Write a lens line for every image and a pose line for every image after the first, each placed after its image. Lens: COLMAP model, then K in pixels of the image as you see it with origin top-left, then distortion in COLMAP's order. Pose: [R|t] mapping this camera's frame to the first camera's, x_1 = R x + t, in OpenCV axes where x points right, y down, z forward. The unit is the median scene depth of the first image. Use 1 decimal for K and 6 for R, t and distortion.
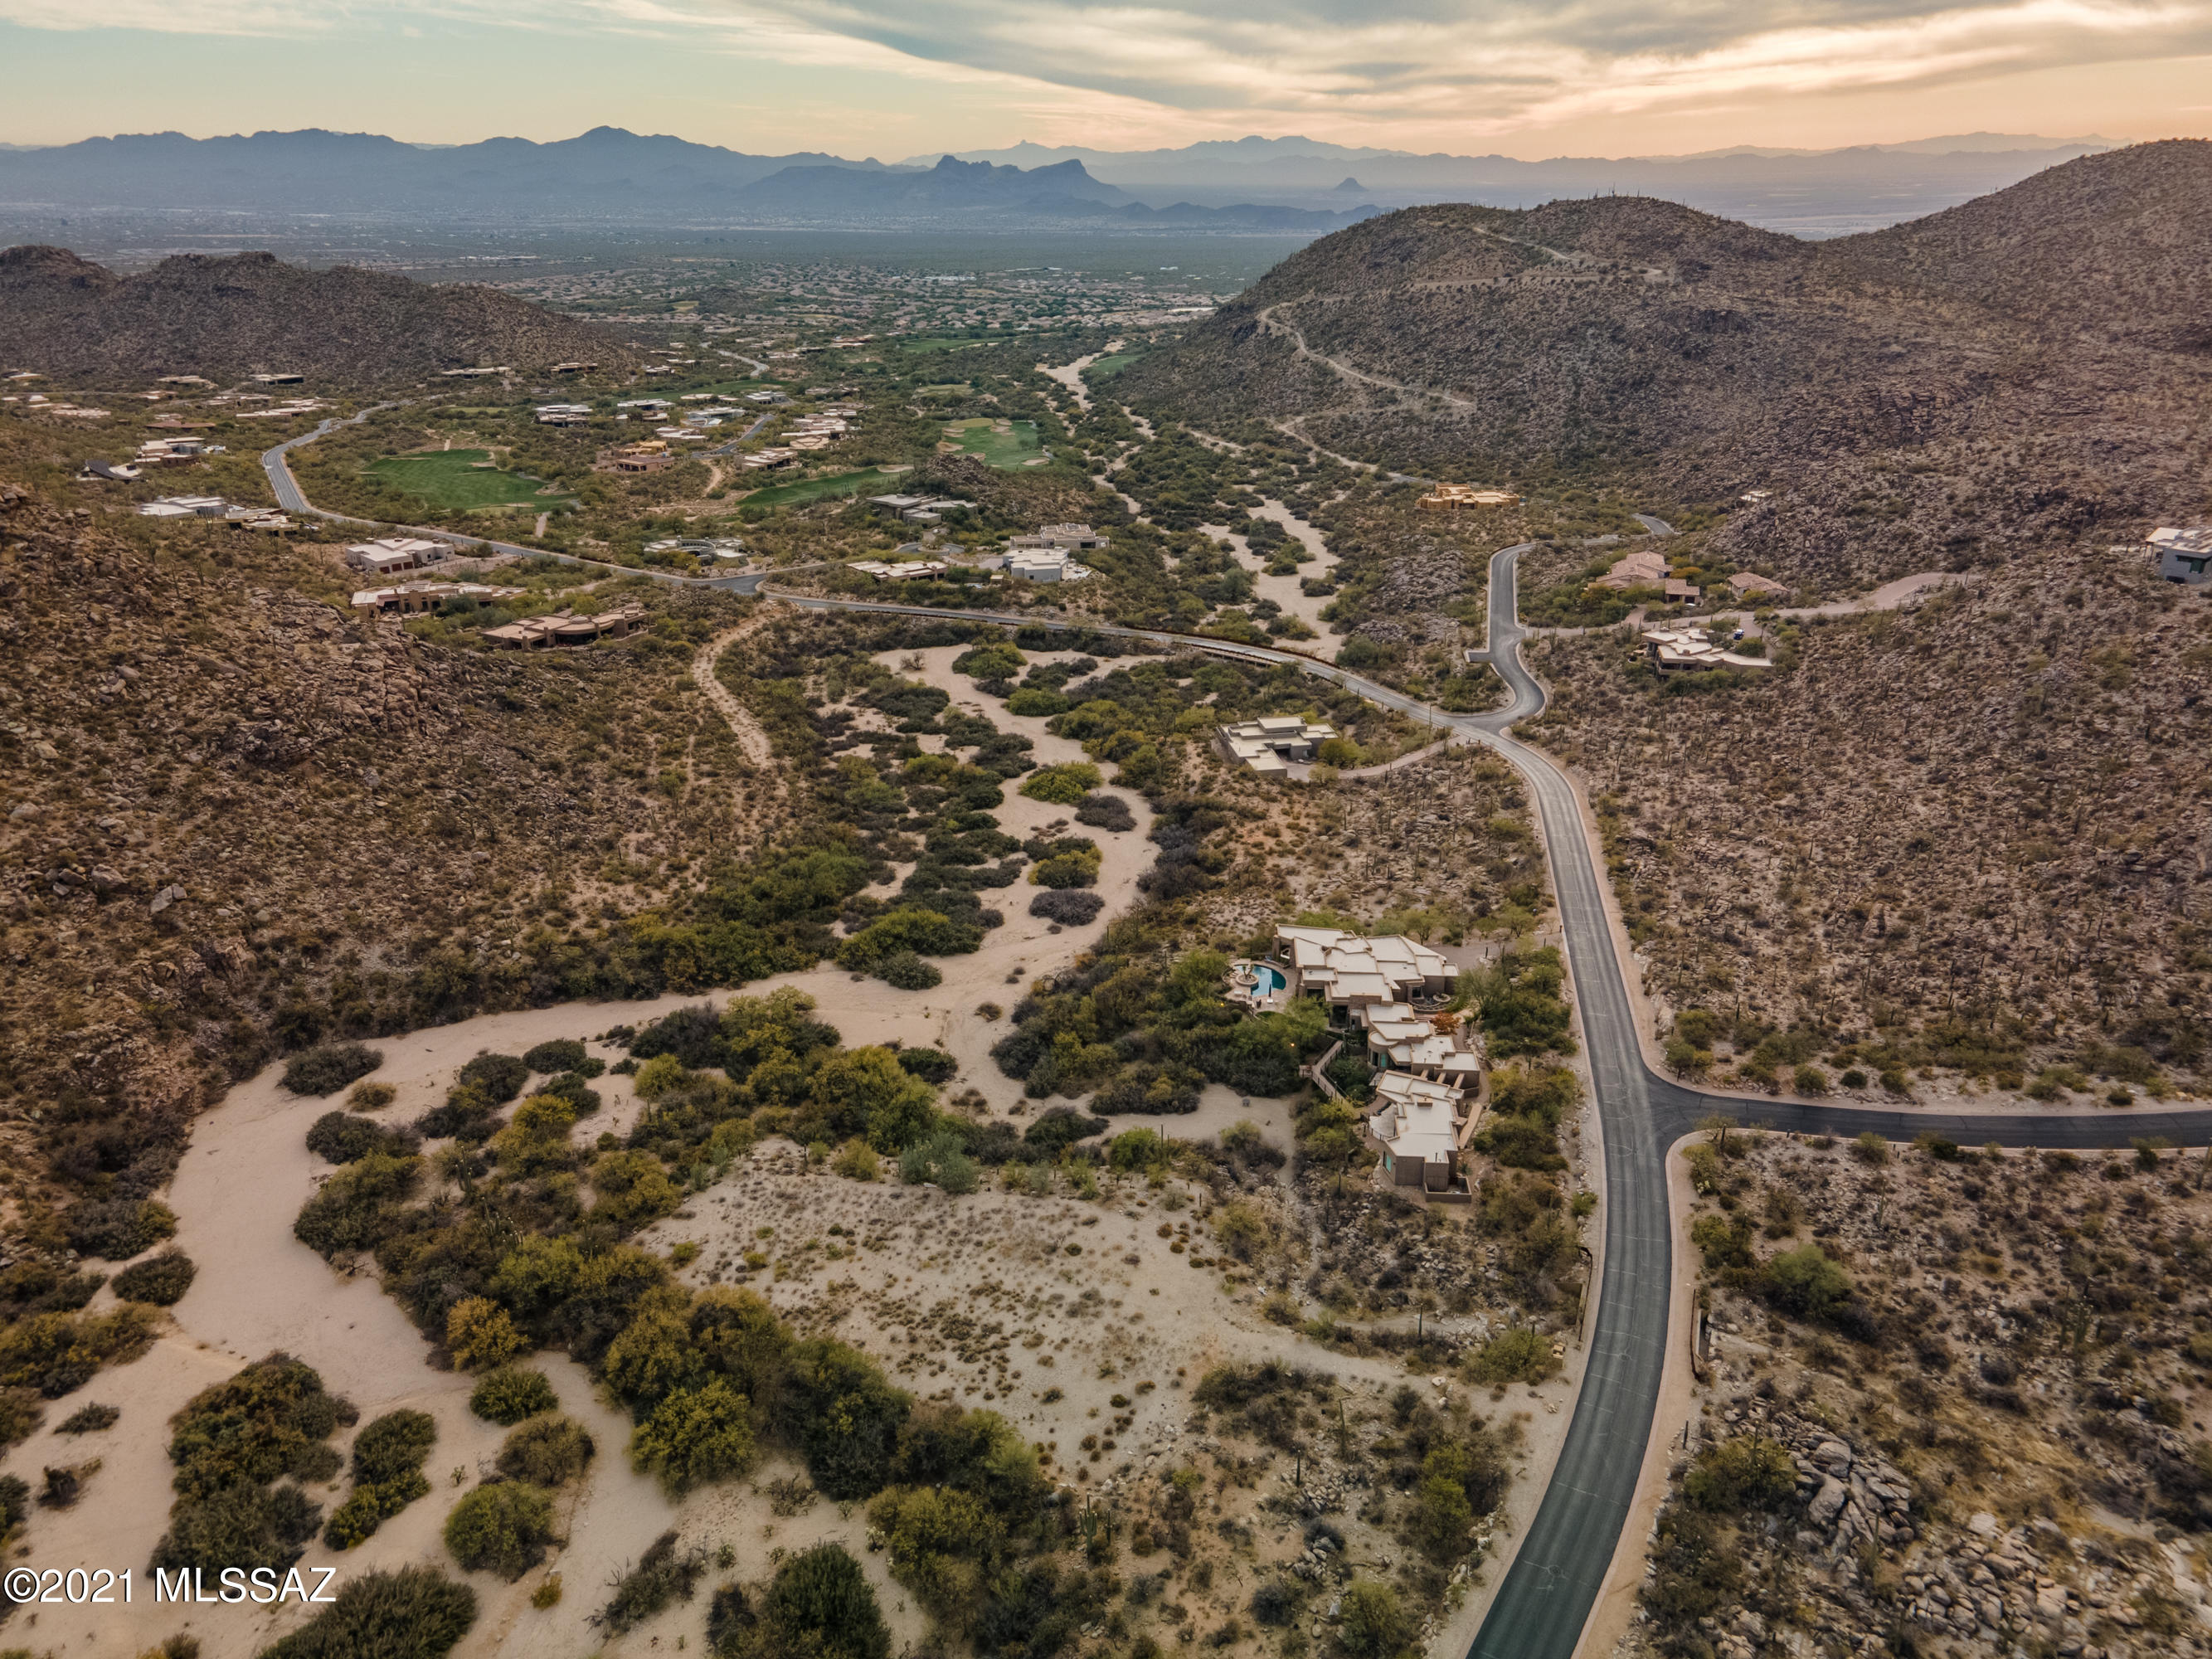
lens RADIAL K [[1608.2, 0, 1101.9], [0, 1608.2, 823.9], [0, 0, 1]] dist [0.048796, 0.067065]
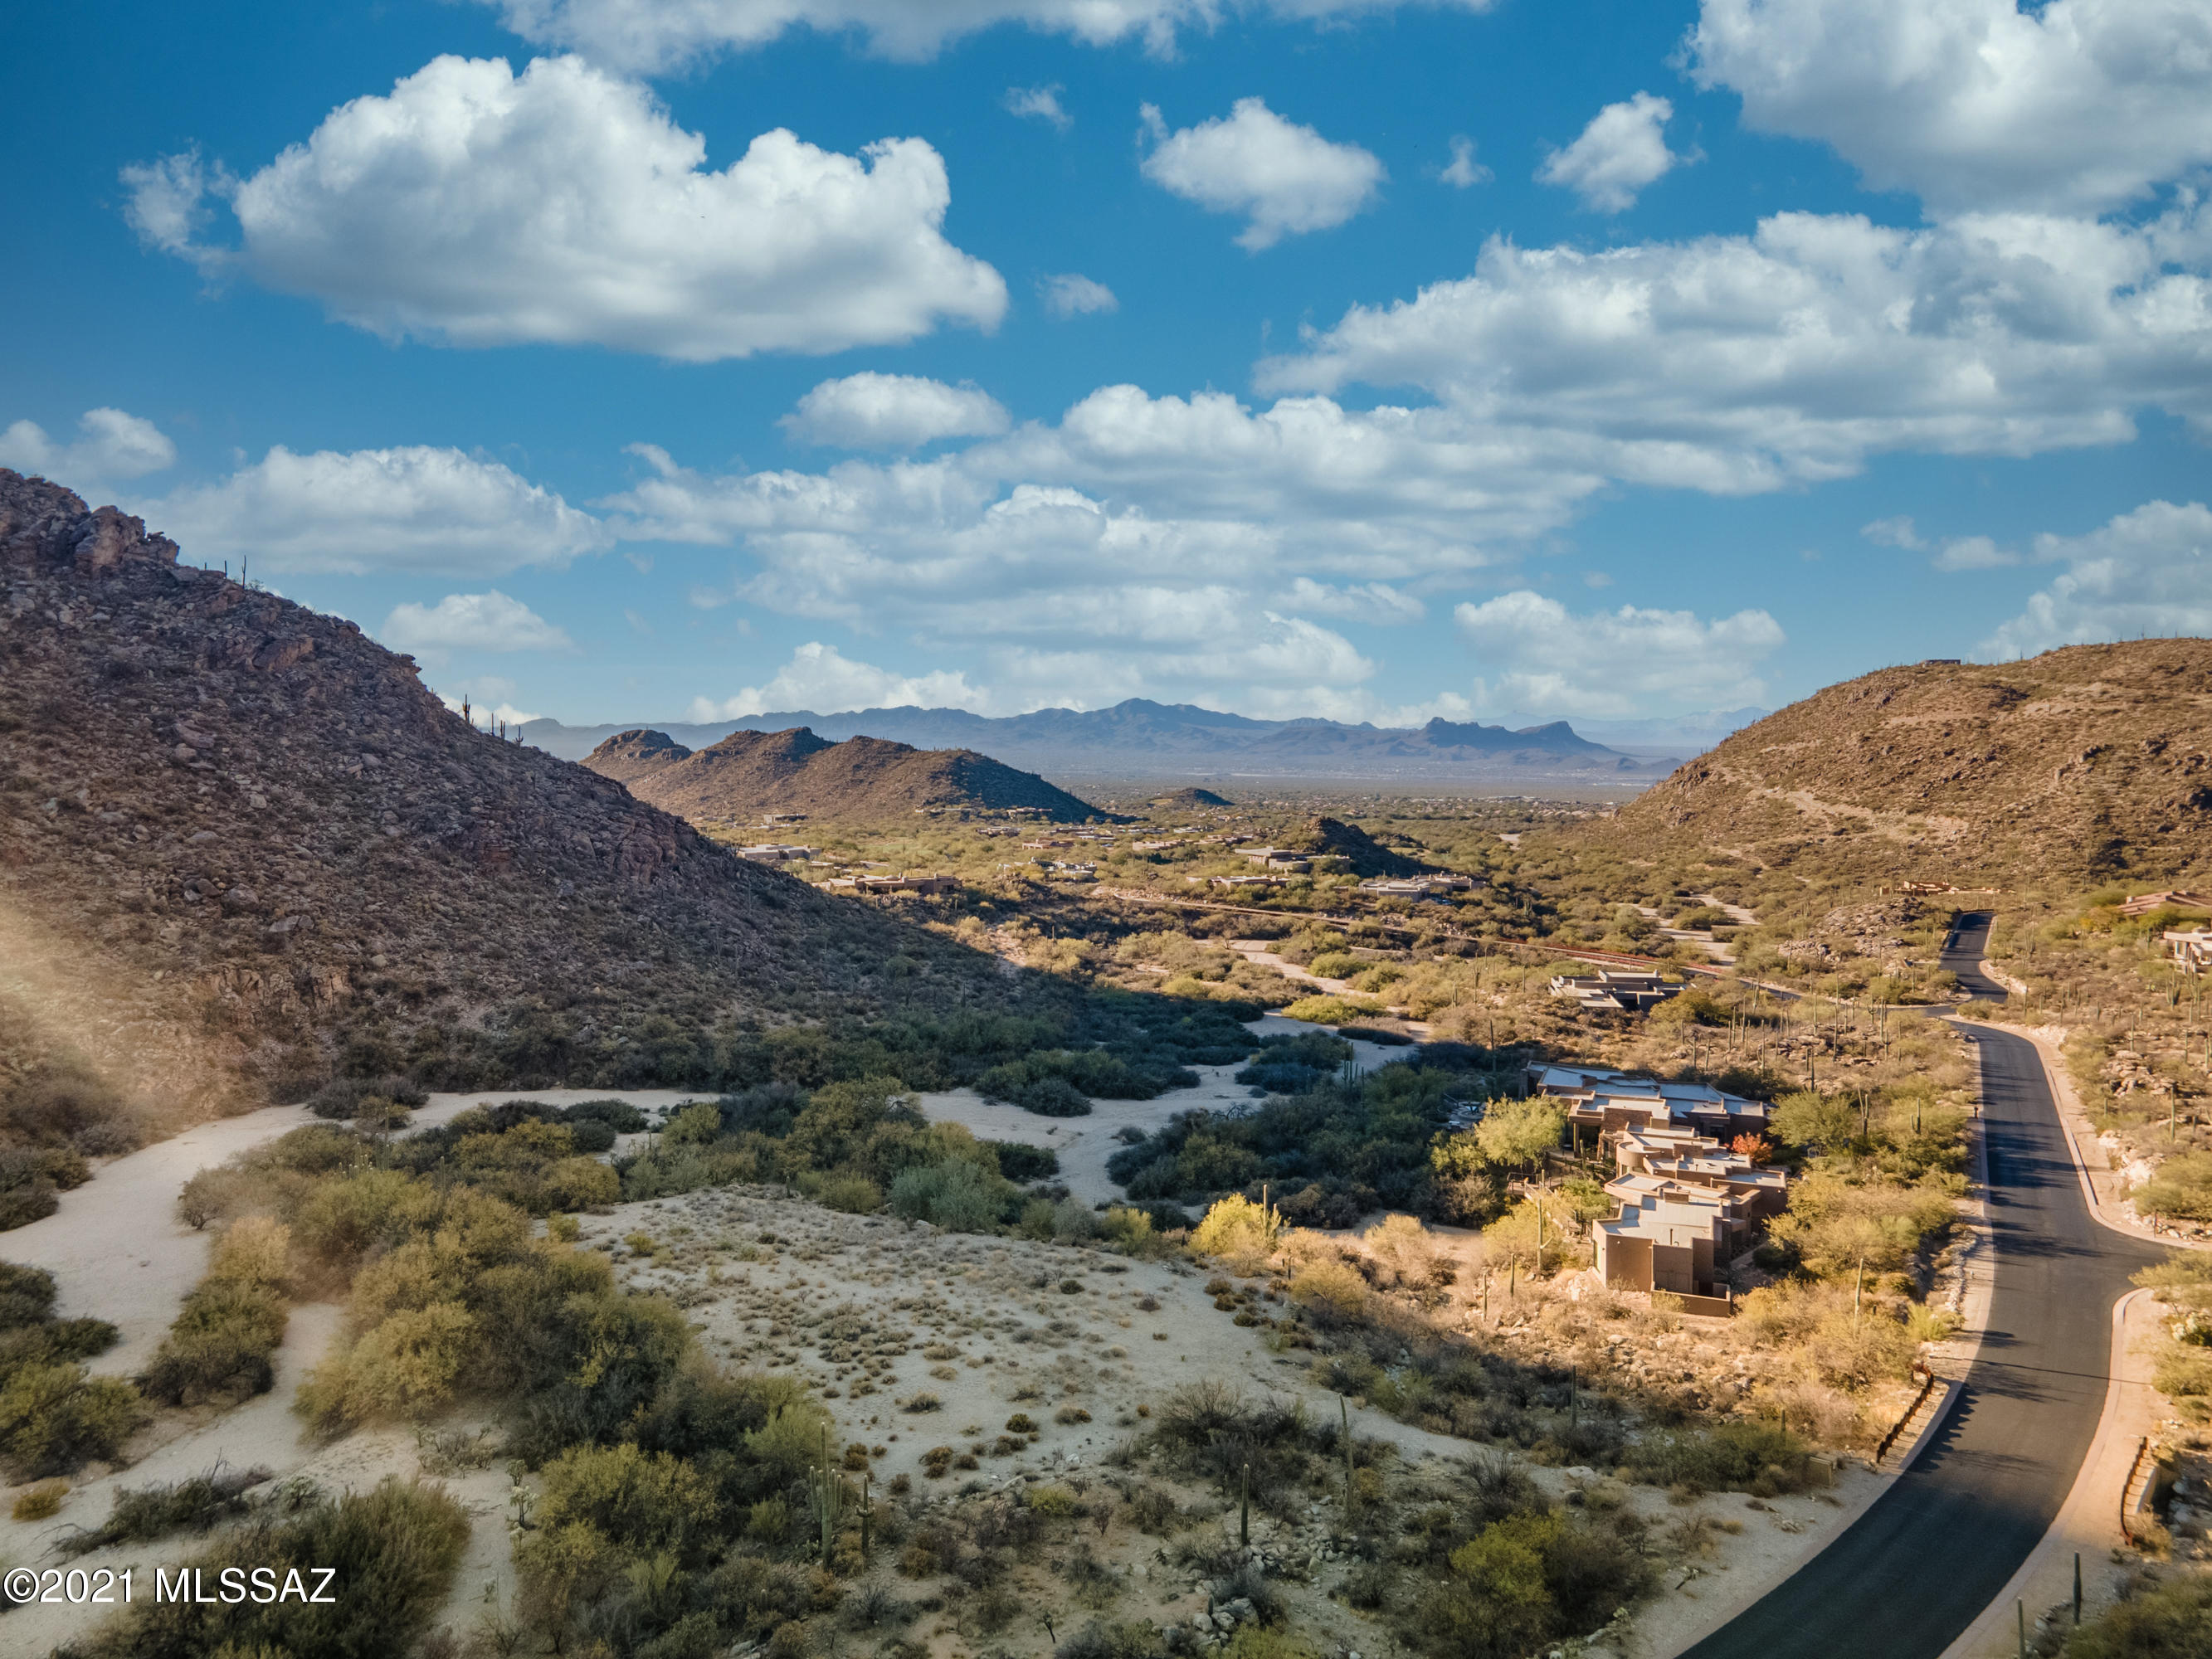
lens RADIAL K [[1607.9, 0, 1101.9], [0, 1607.9, 823.9], [0, 0, 1]] dist [0.048796, 0.067065]
pose [[0.956843, 0.027308, -0.289320, 0.183102], [-0.119072, 0.945008, -0.304602, 0.286978], [0.265091, 0.325907, 0.907475, 0.342279]]
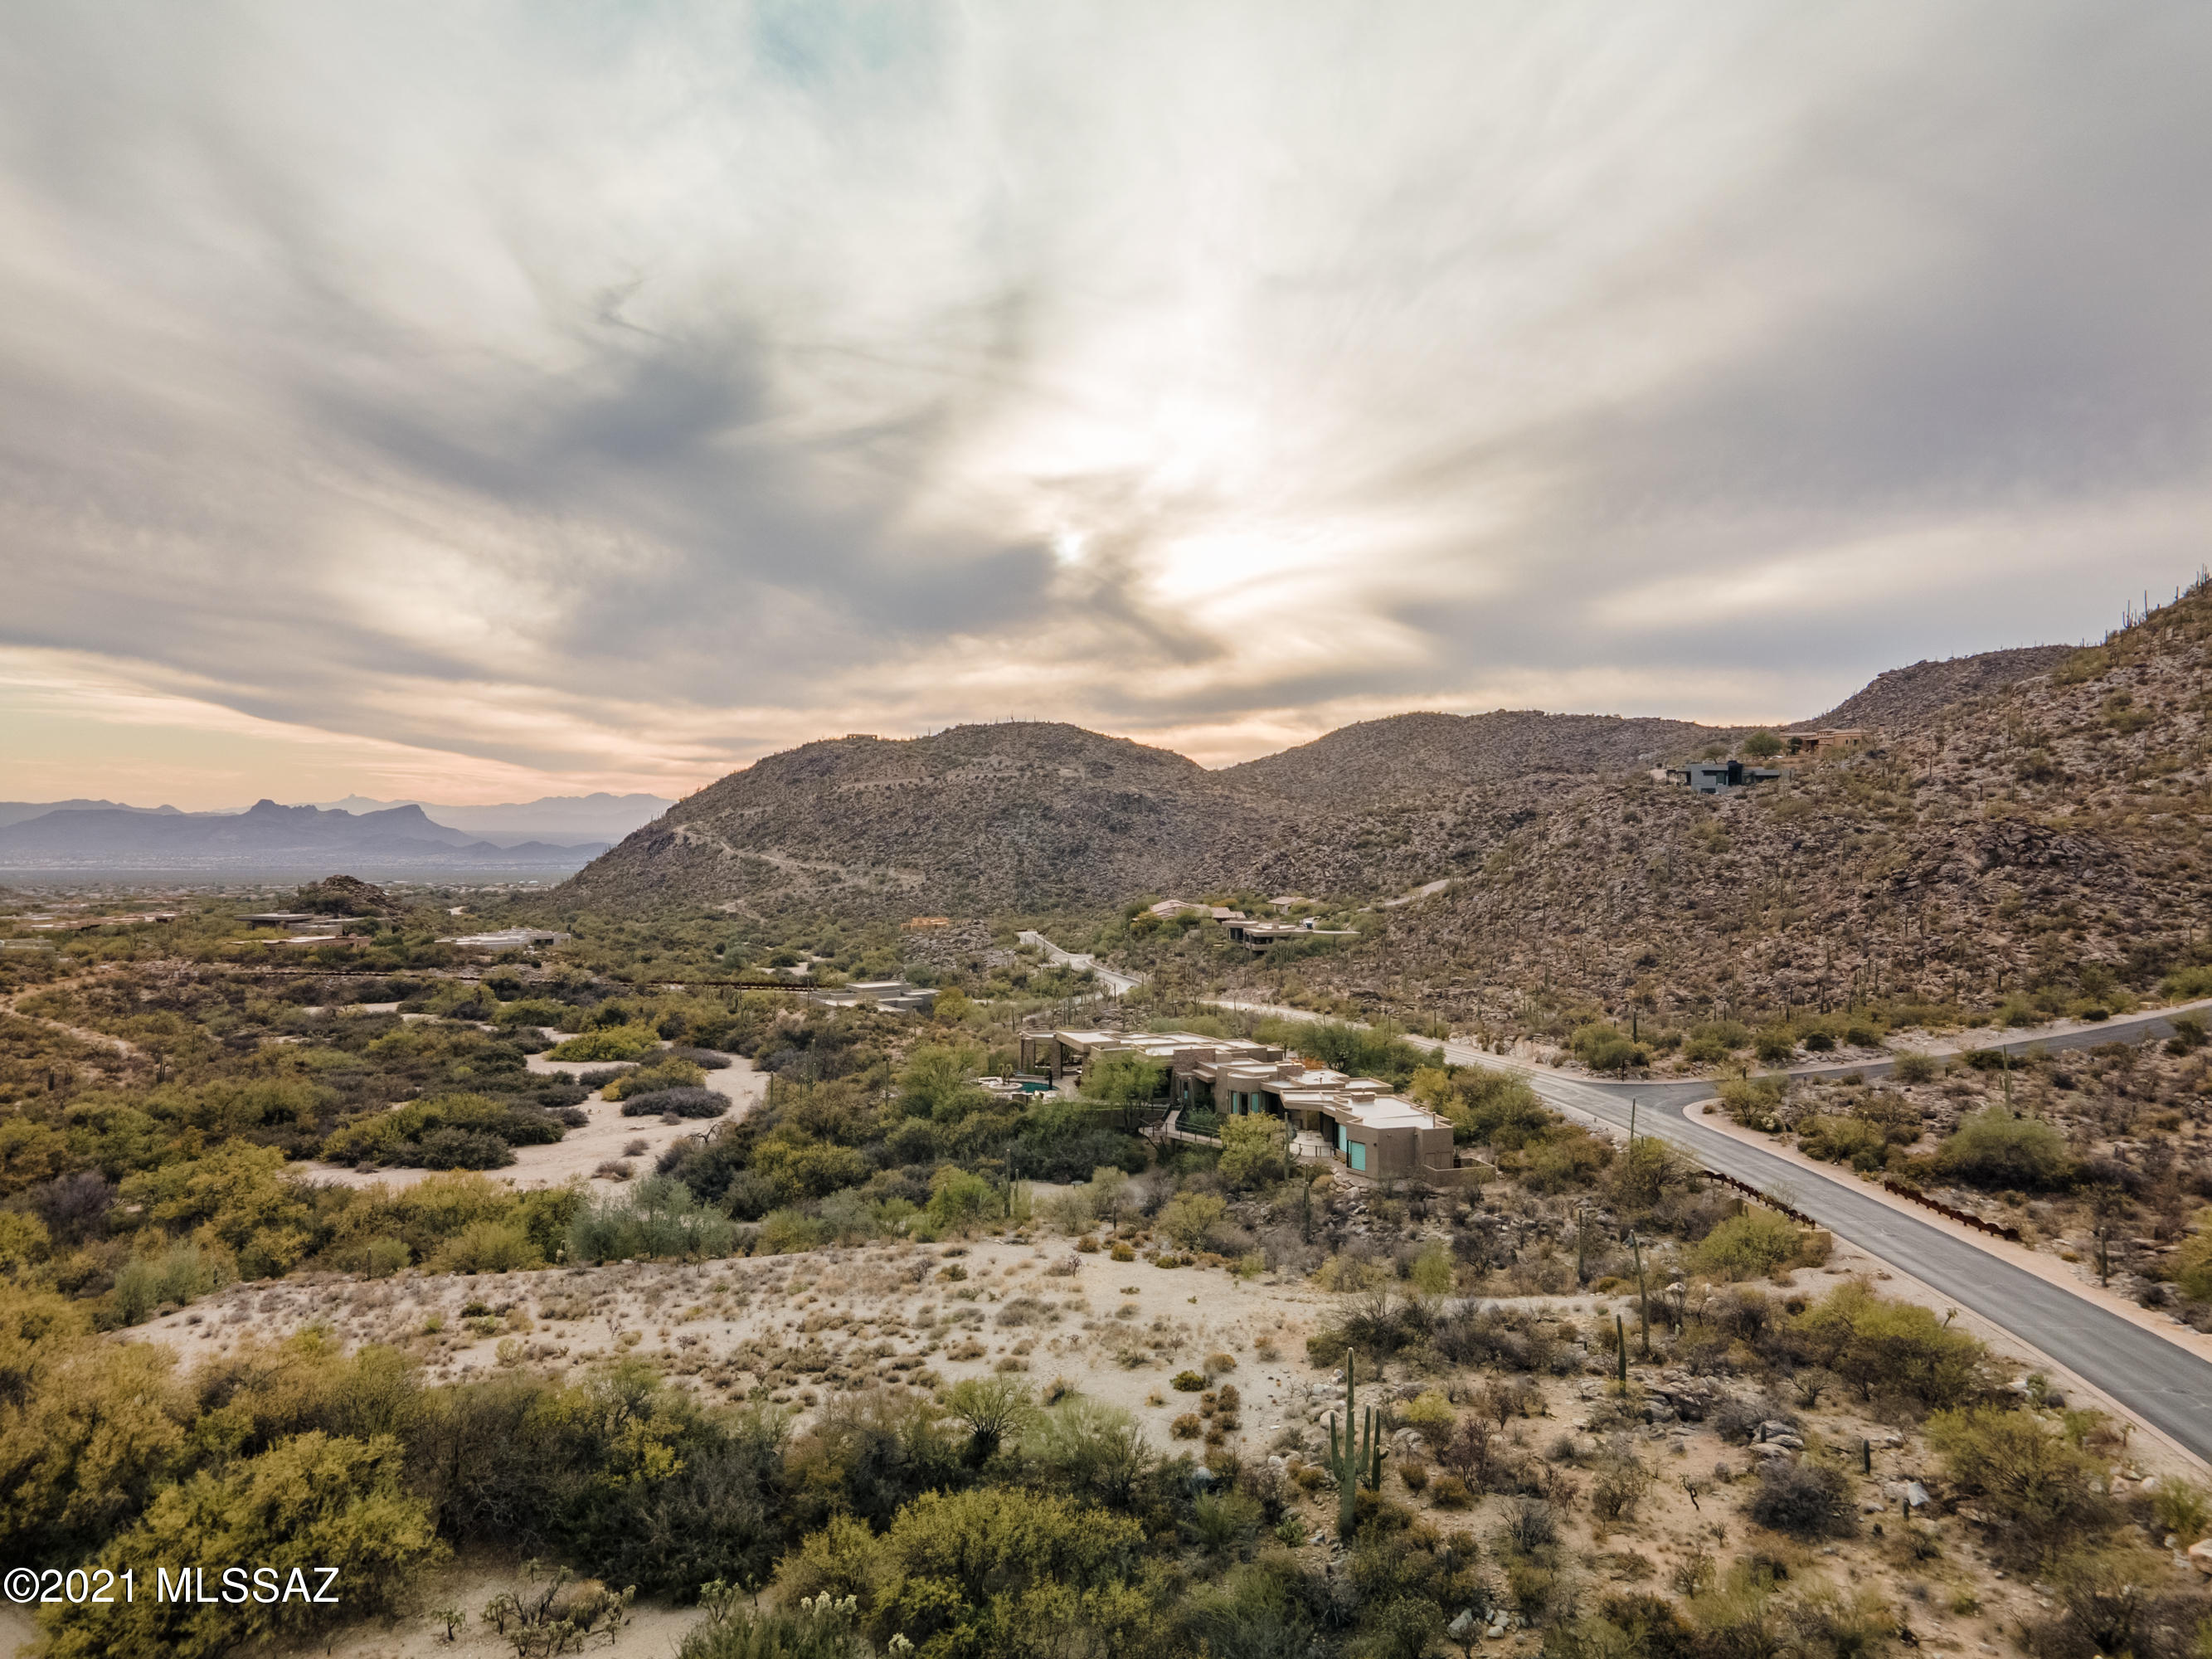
lens RADIAL K [[1611.9, 0, 1104.5], [0, 1611.9, 810.6], [0, 0, 1]] dist [0.070569, 0.007378]
pose [[0.926085, 0.010144, 0.377180, -0.182529], [0.134925, 0.924637, -0.356148, 0.324968], [-0.352367, 0.380714, 0.854924, 0.449179]]
